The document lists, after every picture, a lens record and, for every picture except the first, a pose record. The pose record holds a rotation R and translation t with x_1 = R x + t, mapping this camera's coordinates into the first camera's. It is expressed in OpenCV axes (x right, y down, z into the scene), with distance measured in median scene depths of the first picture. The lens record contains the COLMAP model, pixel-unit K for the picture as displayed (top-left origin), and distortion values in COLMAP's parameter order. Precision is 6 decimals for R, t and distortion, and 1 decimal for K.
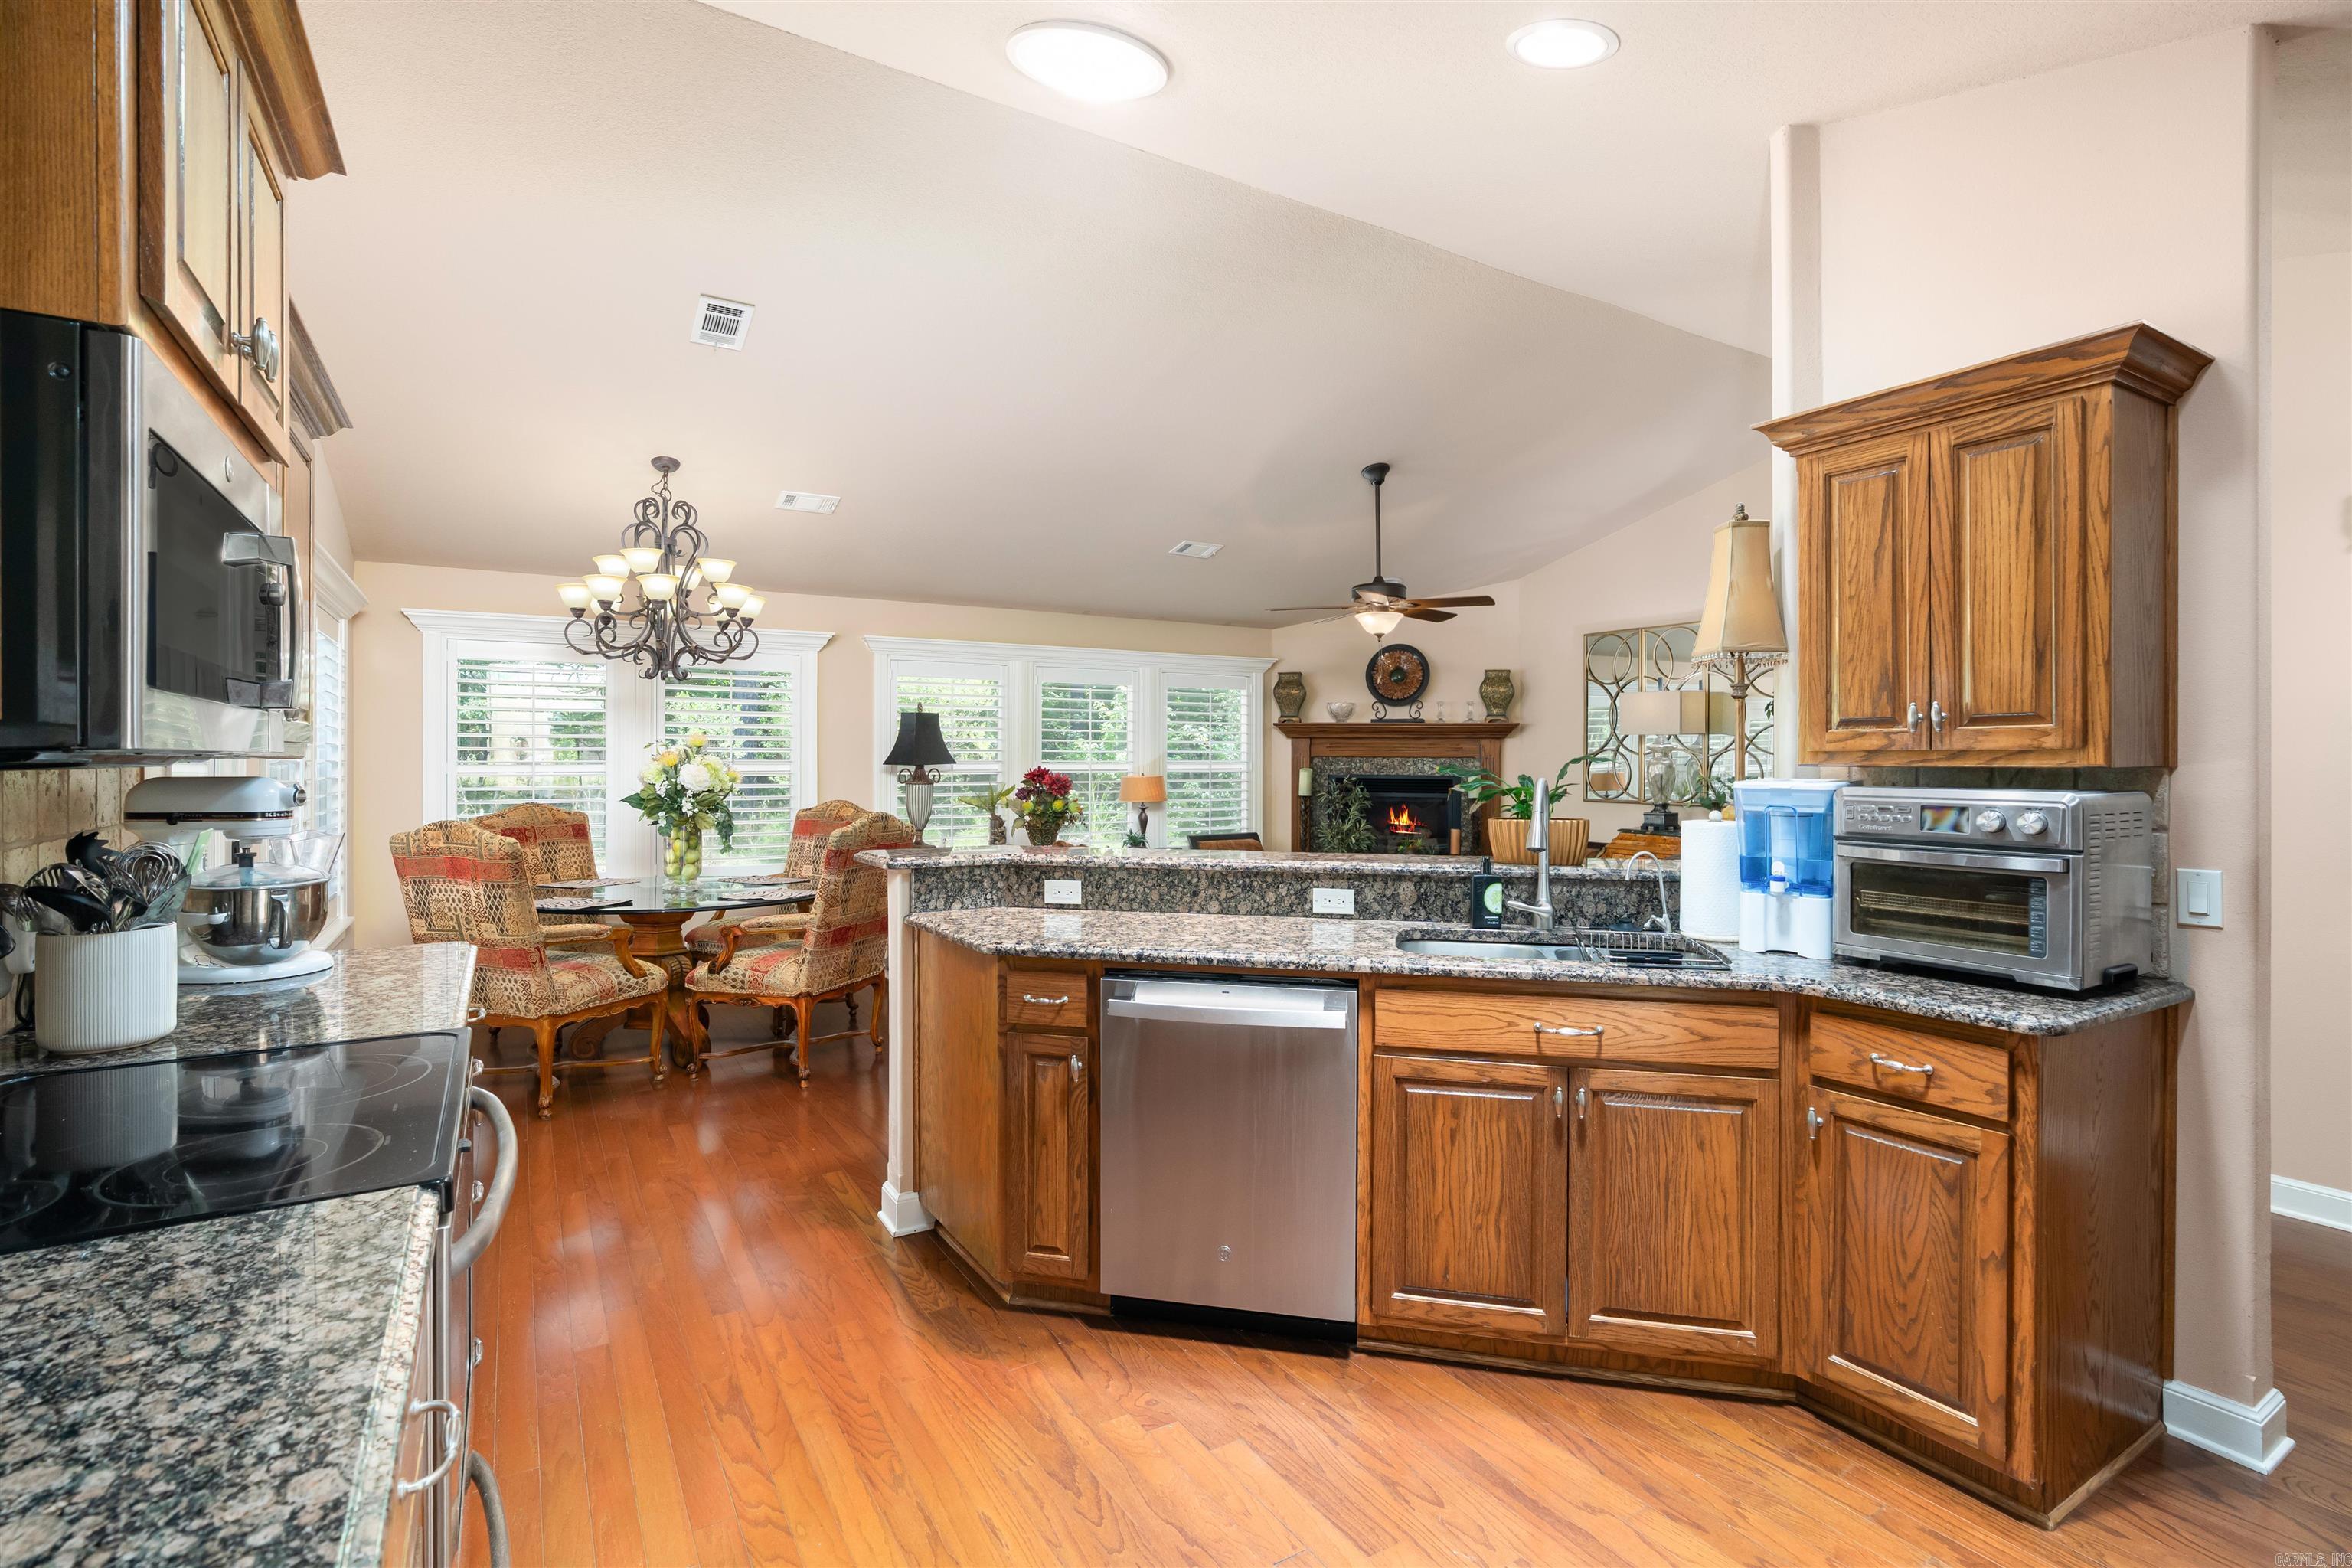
lens RADIAL K [[1105.9, 0, 1155.5], [0, 1105.9, 766.9], [0, 0, 1]] dist [-0.003099, 0.000700]
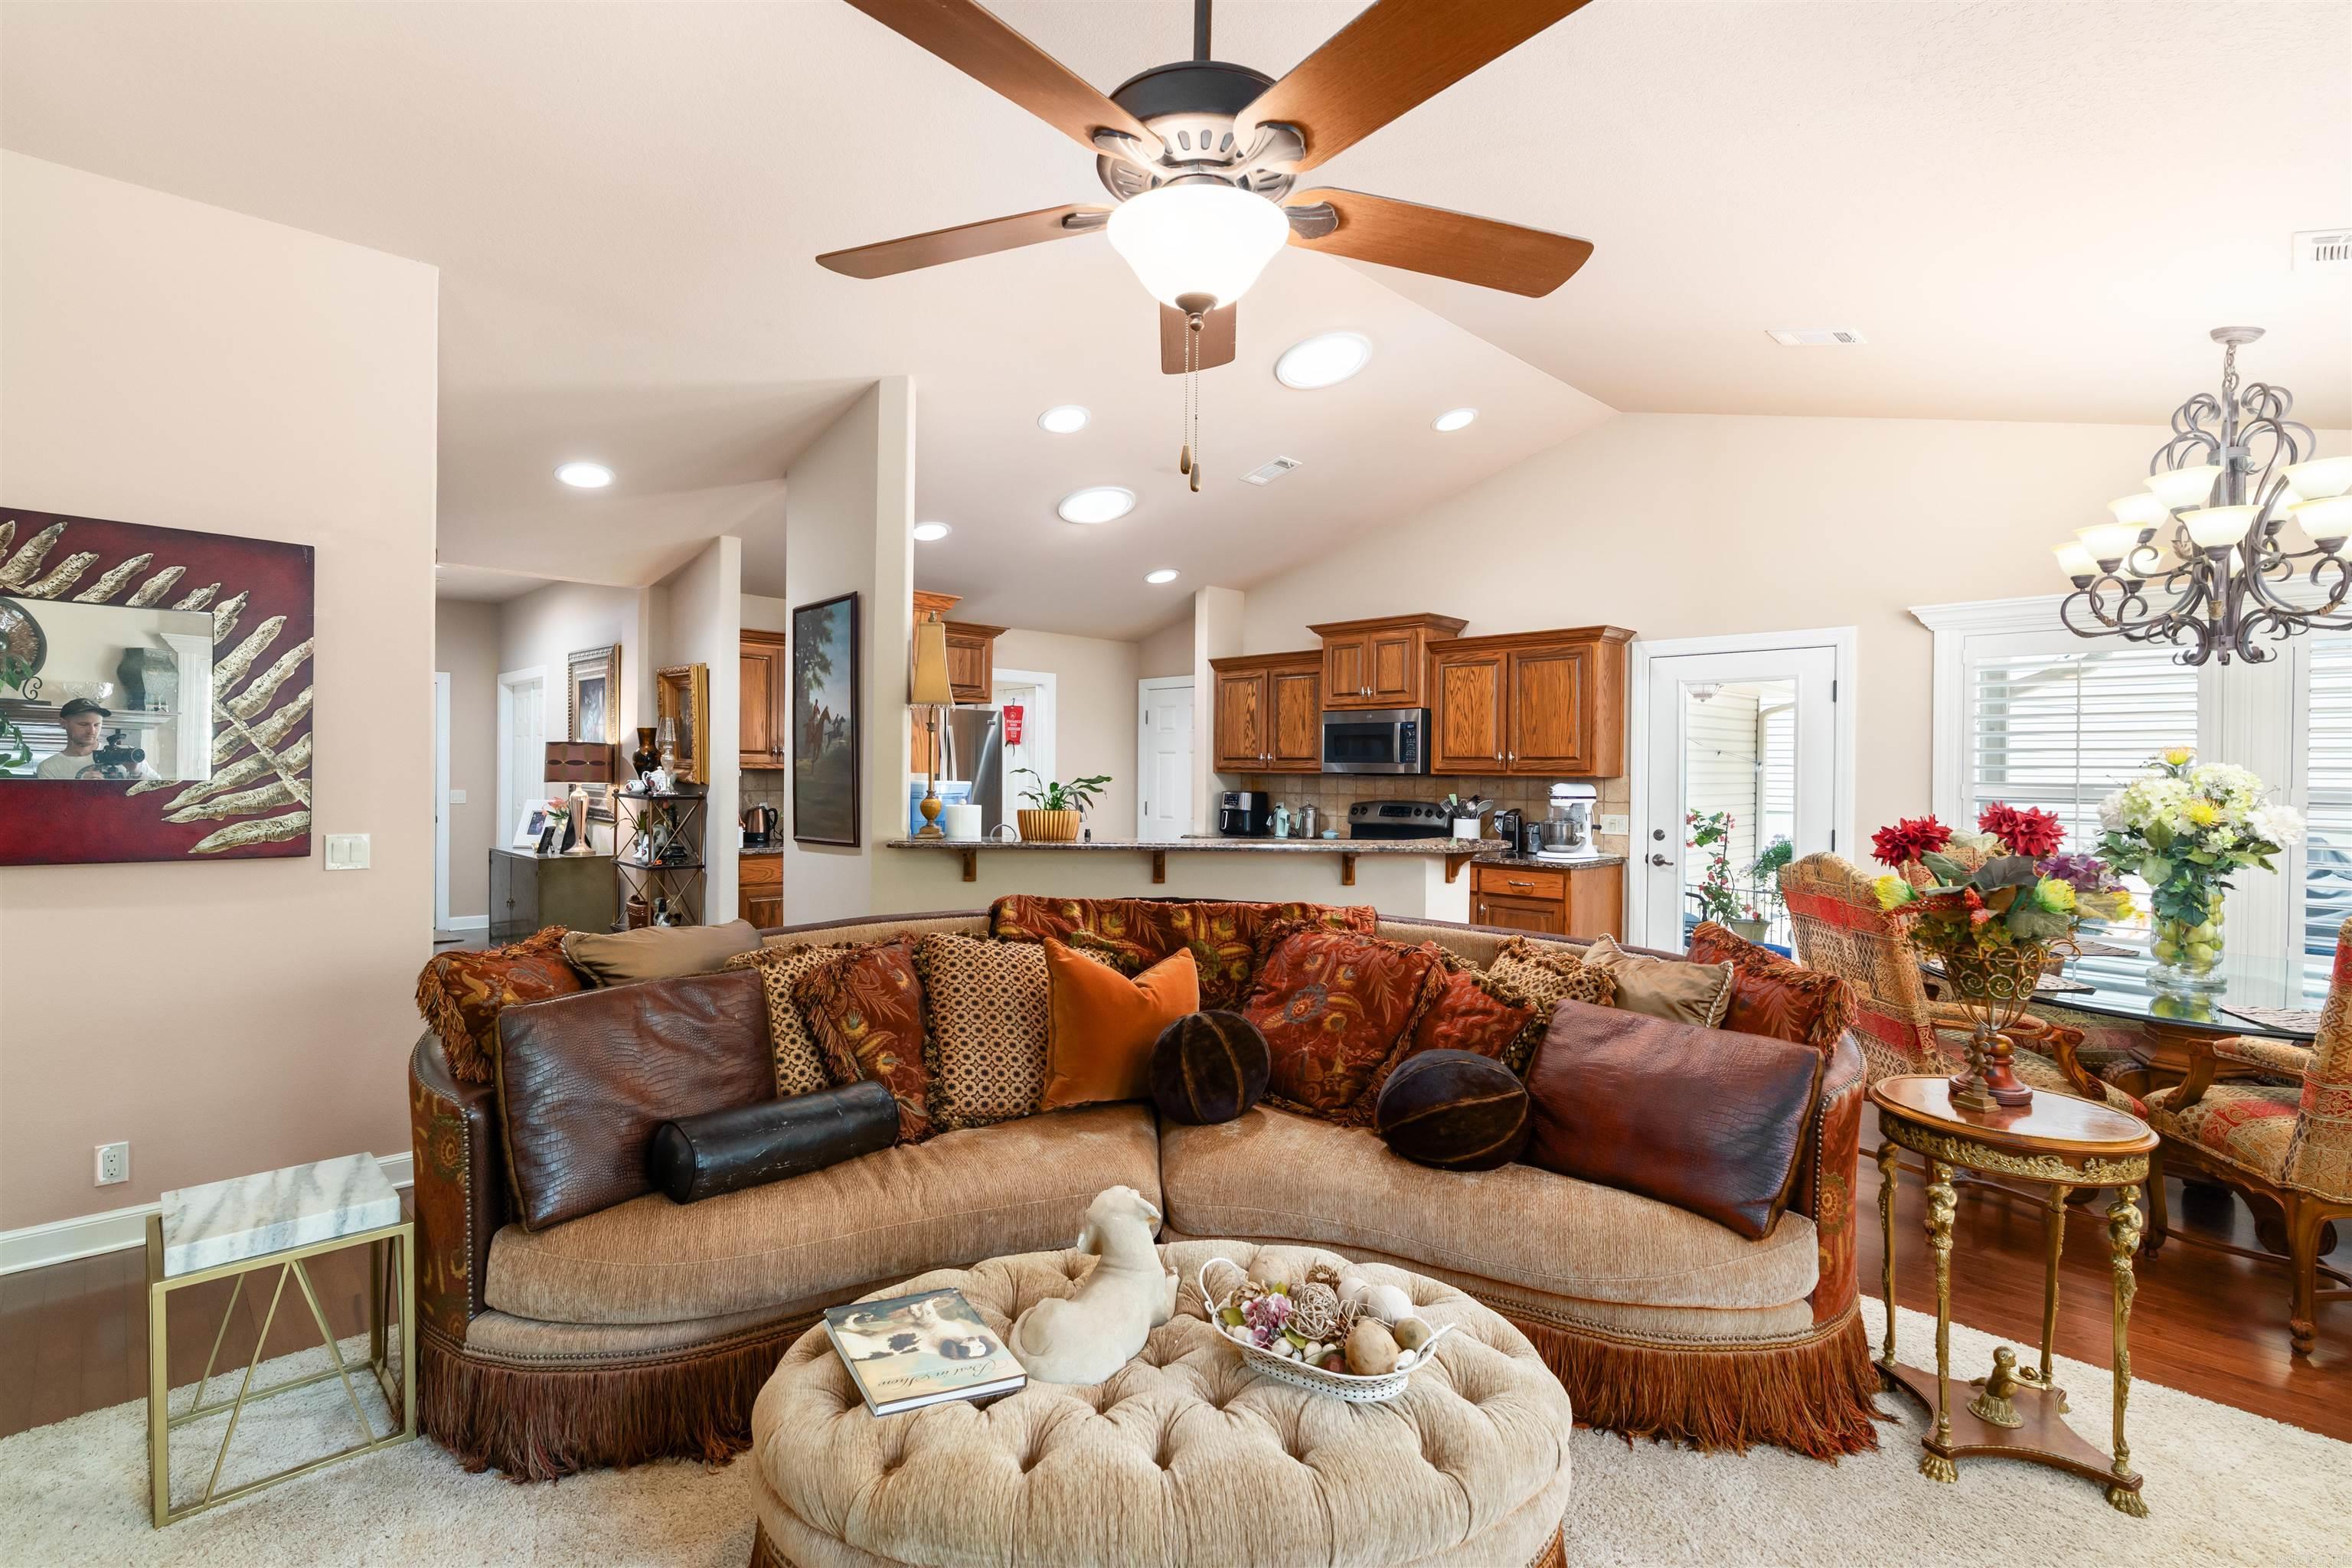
lens RADIAL K [[1105.9, 0, 1155.5], [0, 1105.9, 766.9], [0, 0, 1]] dist [-0.003099, 0.000700]
pose [[-0.972850, -0.008481, -0.231283, 0.338709], [-0.010203, 0.999928, 0.006252, -0.015296], [0.231213, 0.008442, -0.972866, 1.485932]]
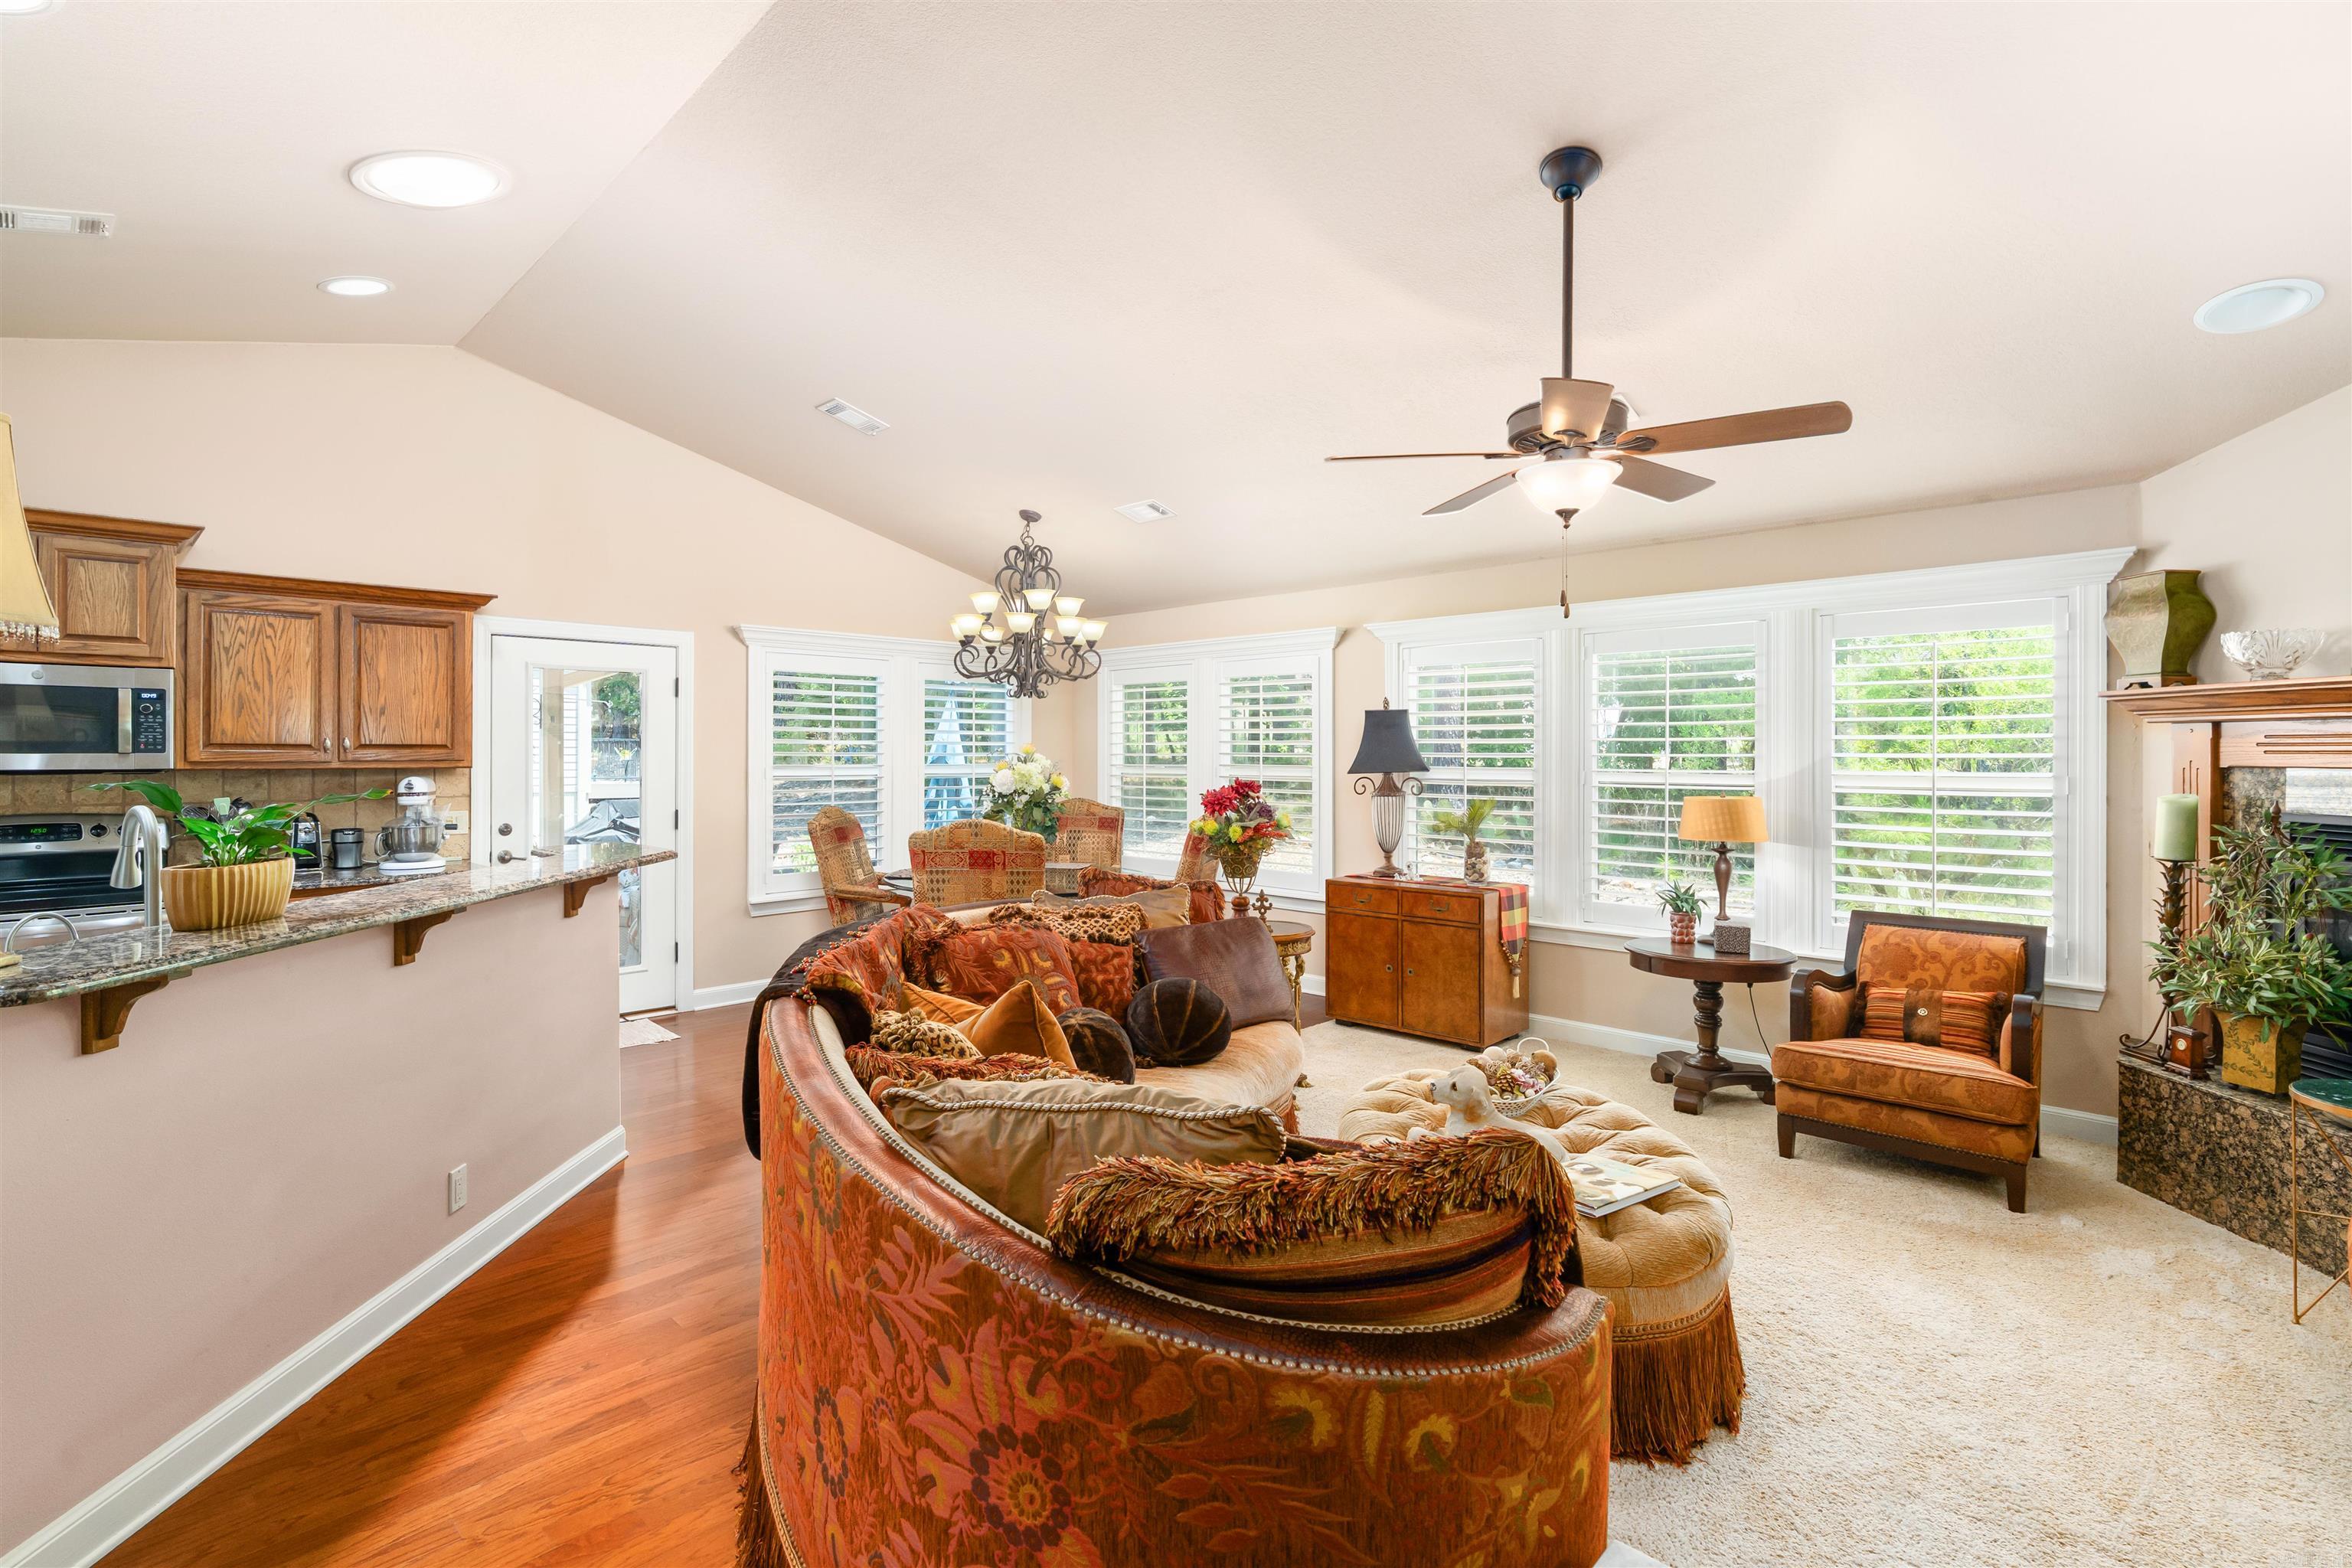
lens RADIAL K [[1105.9, 0, 1155.5], [0, 1105.9, 766.9], [0, 0, 1]] dist [-0.003099, 0.000700]
pose [[0.240654, 0.007736, -0.970580, 0.735453], [-0.006793, 0.999957, 0.006285, -0.013963], [0.970587, 0.005081, 0.240697, 0.845824]]
